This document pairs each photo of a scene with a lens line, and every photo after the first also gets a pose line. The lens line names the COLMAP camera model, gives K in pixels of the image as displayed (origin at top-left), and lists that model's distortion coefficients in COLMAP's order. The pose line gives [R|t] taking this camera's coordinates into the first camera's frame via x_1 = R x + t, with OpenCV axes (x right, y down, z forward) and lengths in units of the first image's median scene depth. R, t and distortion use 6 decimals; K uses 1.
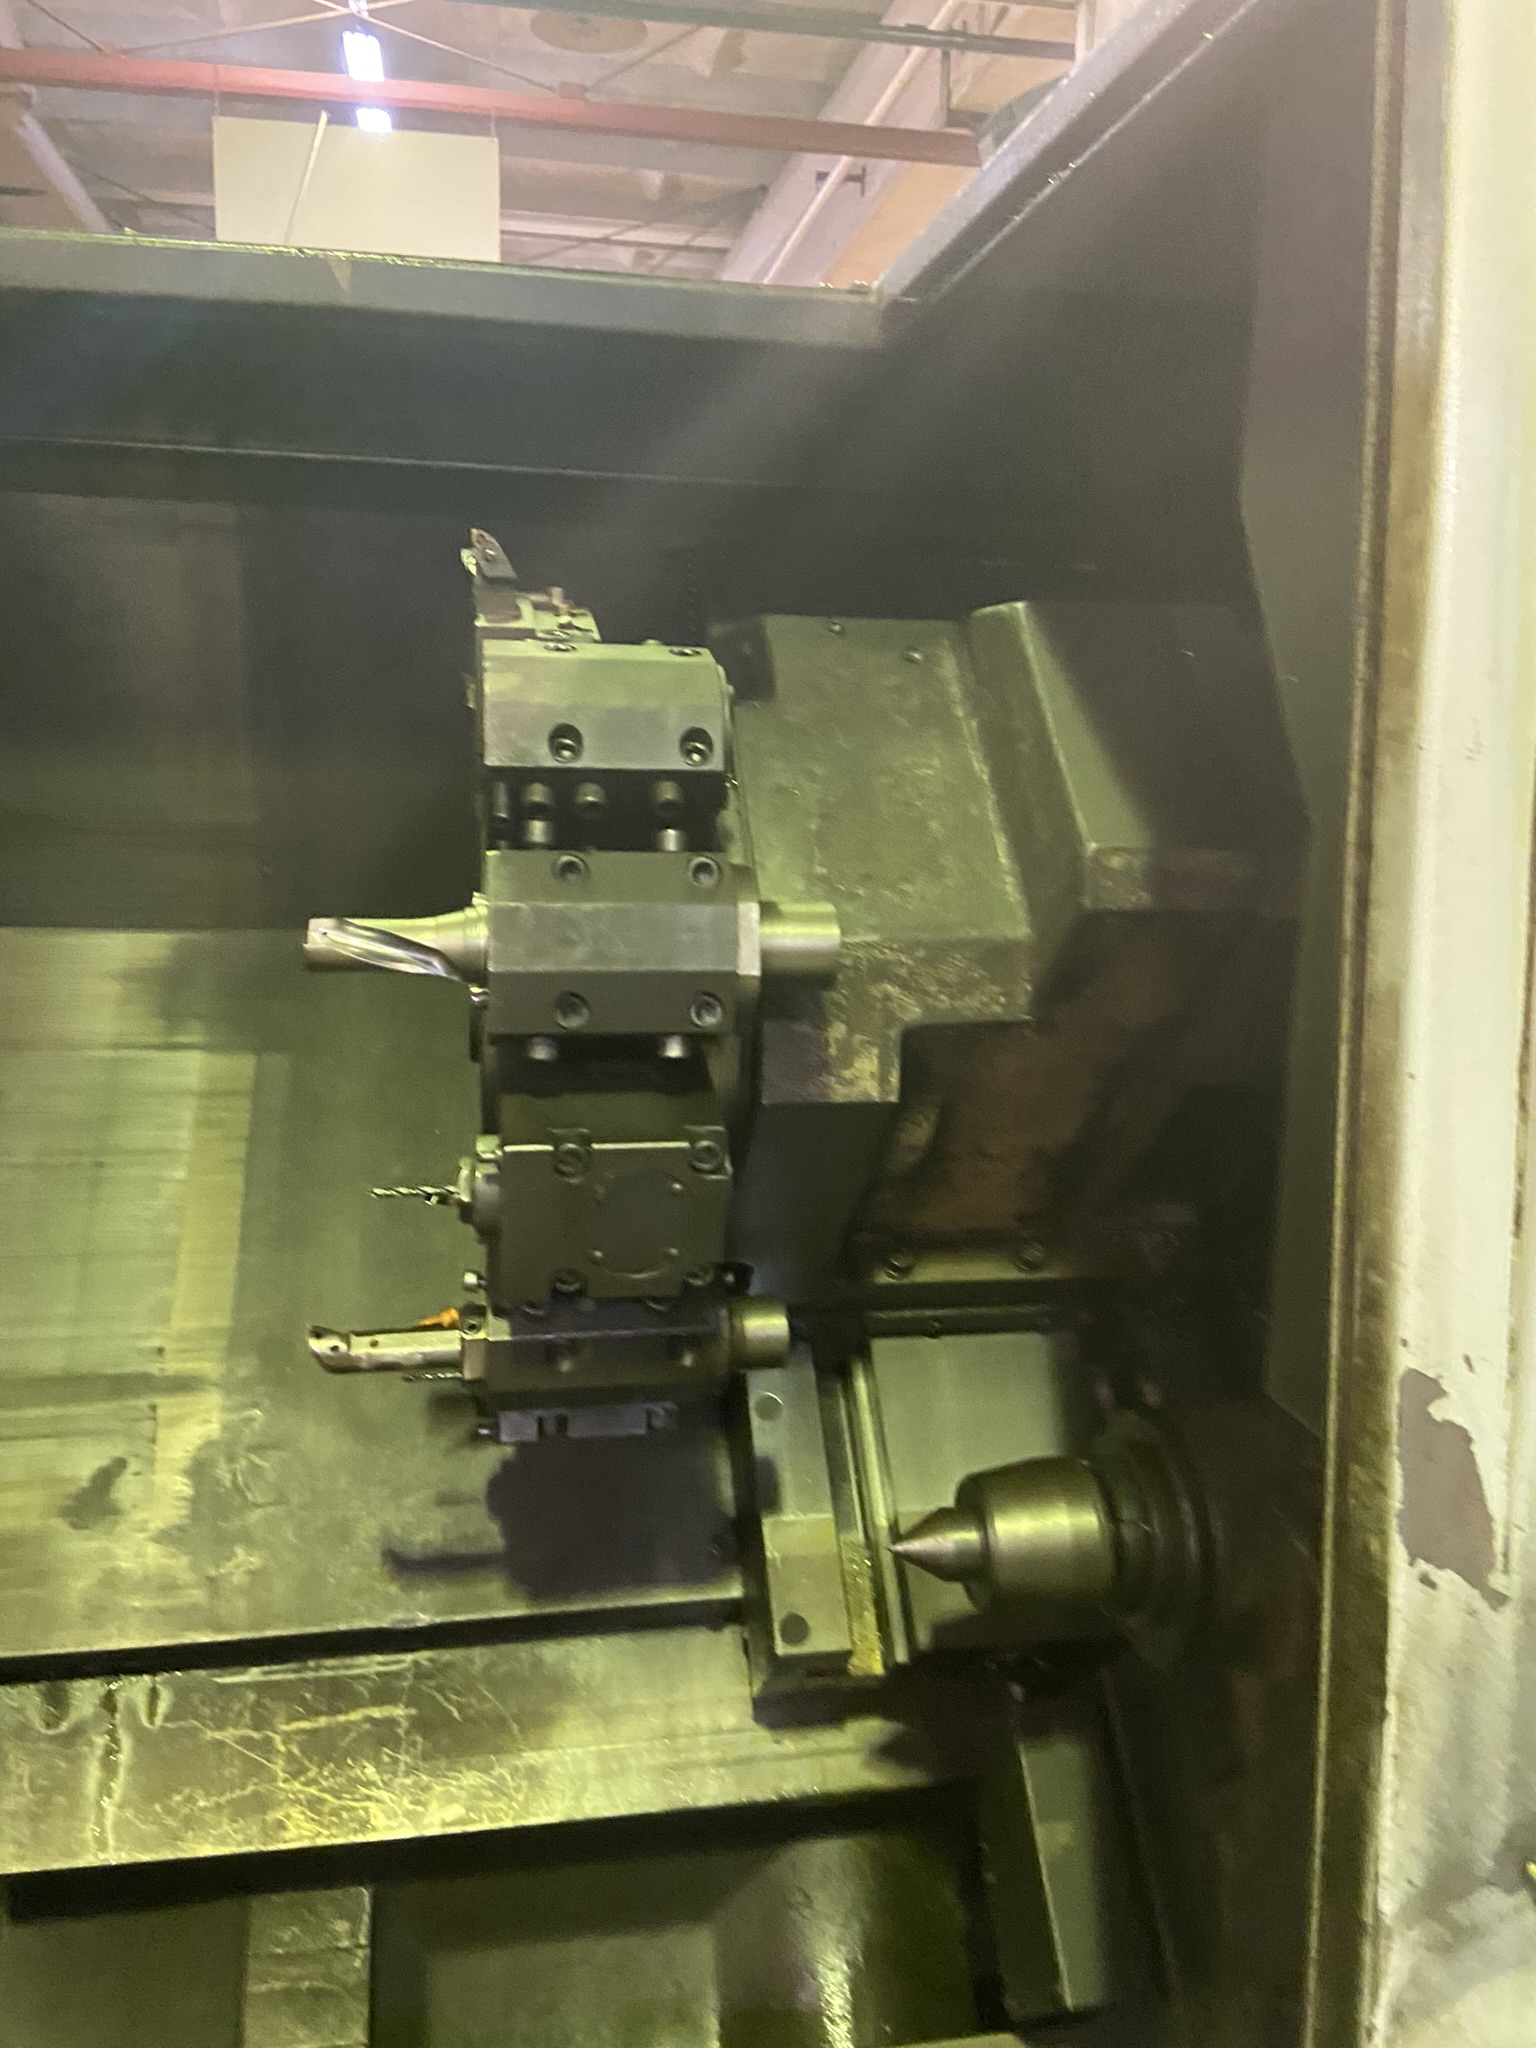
lens RADIAL K [[1553.8, 0, 722.4], [0, 1553.8, 1023.6], [0, 0, 1]] dist [0.118198, -0.147395]
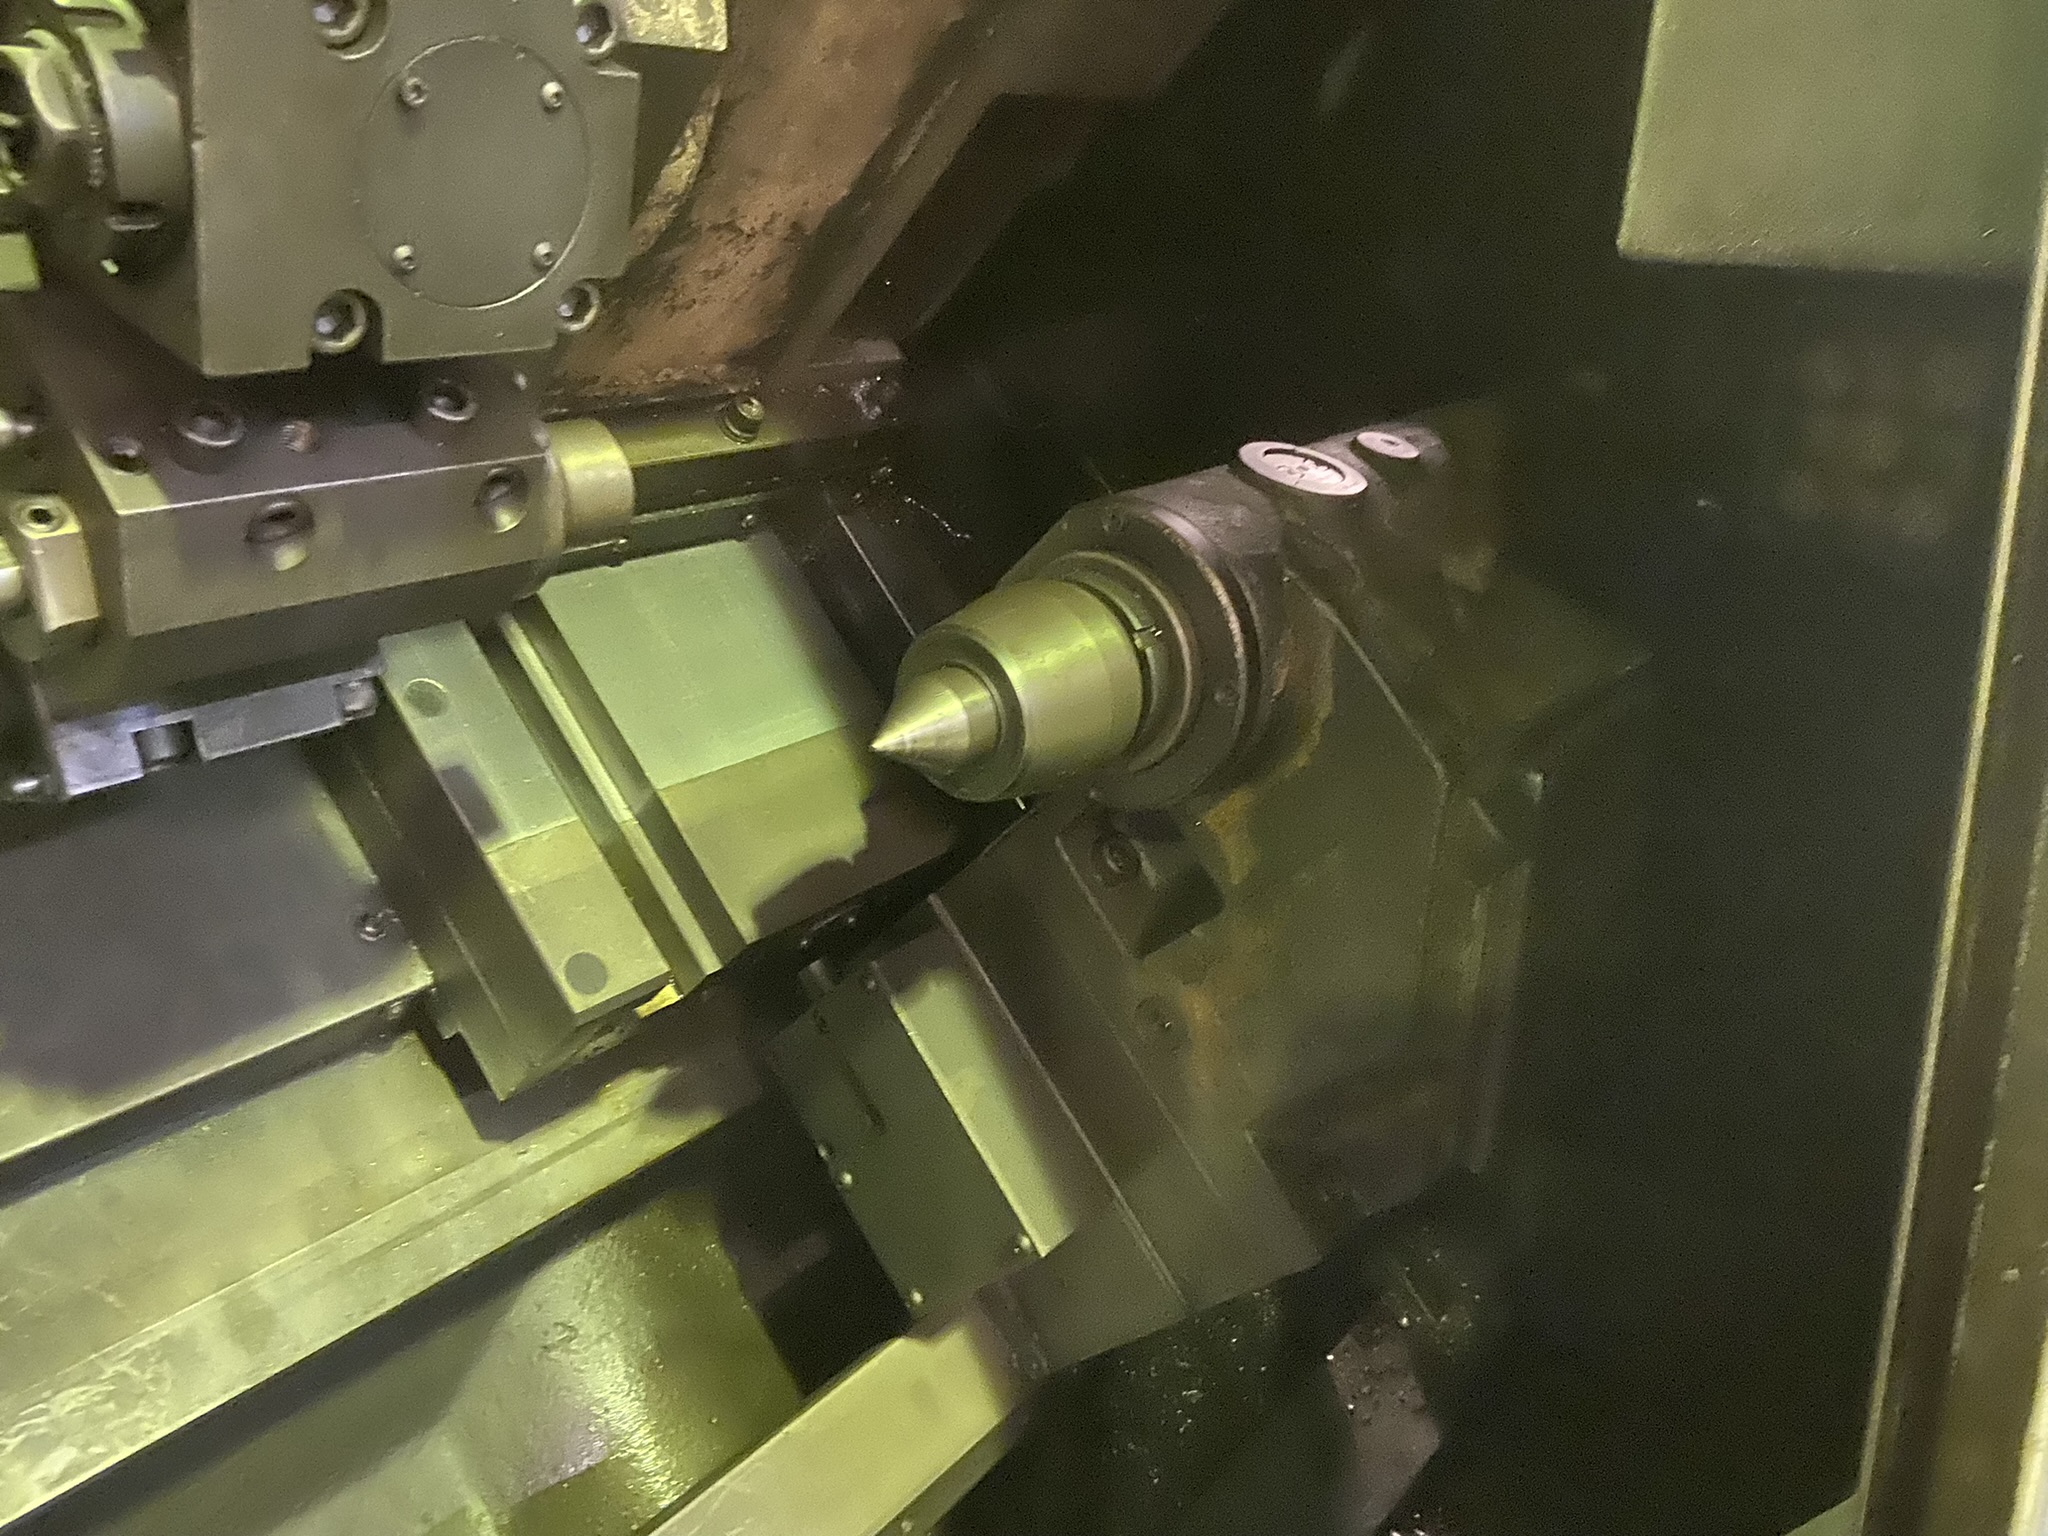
lens RADIAL K [[1553.8, 0, 1027.1], [0, 1553.8, 774.7], [0, 0, 1]] dist [0.118198, -0.147395]
pose [[0.753604, -0.246383, 0.609406, -0.190811], [0.111539, 0.961582, 0.250836, 0.141726], [-0.647796, -0.121059, 0.752134, 0.348673]]
